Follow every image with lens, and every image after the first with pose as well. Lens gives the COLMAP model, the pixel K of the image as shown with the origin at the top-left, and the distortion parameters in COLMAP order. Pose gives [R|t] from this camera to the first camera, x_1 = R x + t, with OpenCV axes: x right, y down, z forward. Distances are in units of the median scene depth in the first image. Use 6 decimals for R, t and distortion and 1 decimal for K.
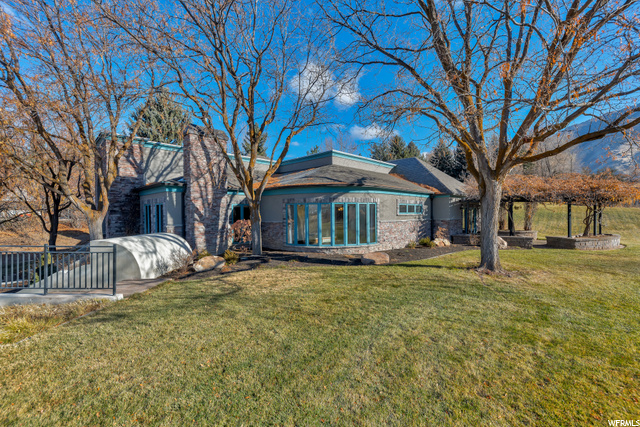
lens RADIAL K [[276.9, 0, 320.0], [0, 276.9, 213.5], [0, 0, 1]] dist [-0.000610, -0.000031]
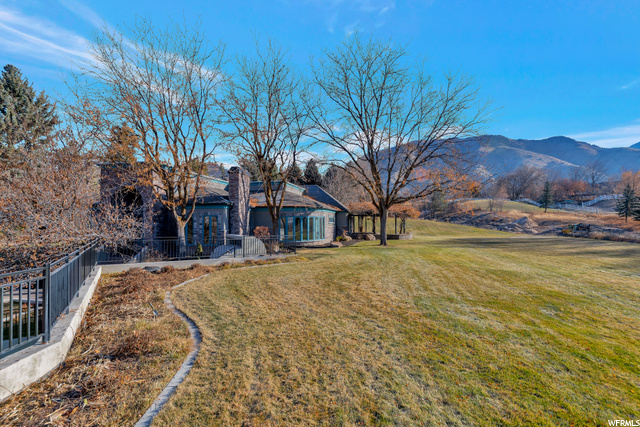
lens RADIAL K [[298.1, 0, 320.0], [0, 298.1, 213.5], [0, 0, 1]] dist [0.006099, -0.000422]
pose [[0.838076, 0.015999, 0.545319, -0.910583], [0.000802, 0.999533, -0.030558, 0.001206], [-0.545553, 0.026047, 0.837671, -0.637066]]
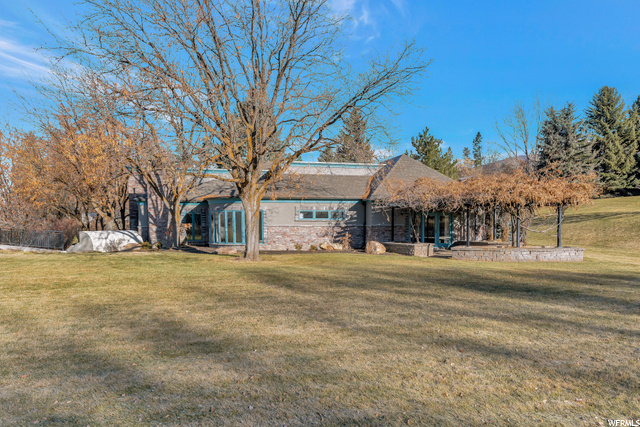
lens RADIAL K [[422.5, 0, 320.0], [0, 422.5, 213.5], [0, 0, 1]] dist [0.000573, -0.001088]
pose [[0.860787, -0.004095, -0.508948, 1.403360], [-0.005198, 0.999845, -0.016836, 0.006118], [0.508938, 0.017138, 0.860633, -0.483572]]
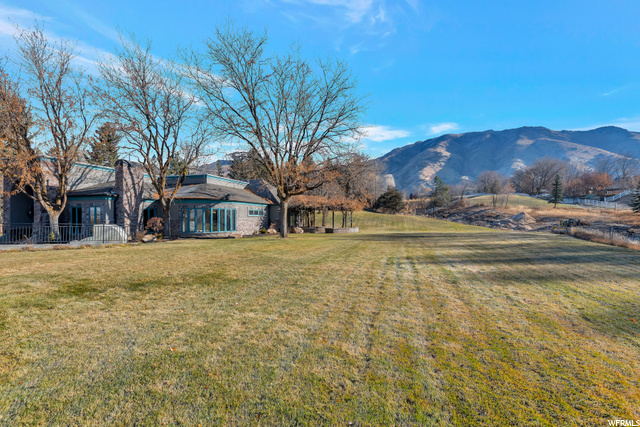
lens RADIAL K [[298.1, 0, 320.0], [0, 298.1, 213.5], [0, 0, 1]] dist [0.006099, -0.000422]
pose [[0.887024, 0.012651, 0.461549, -0.217821], [-0.003867, 0.999793, -0.019973, 0.030516], [-0.461706, 0.015932, 0.886890, -1.031023]]
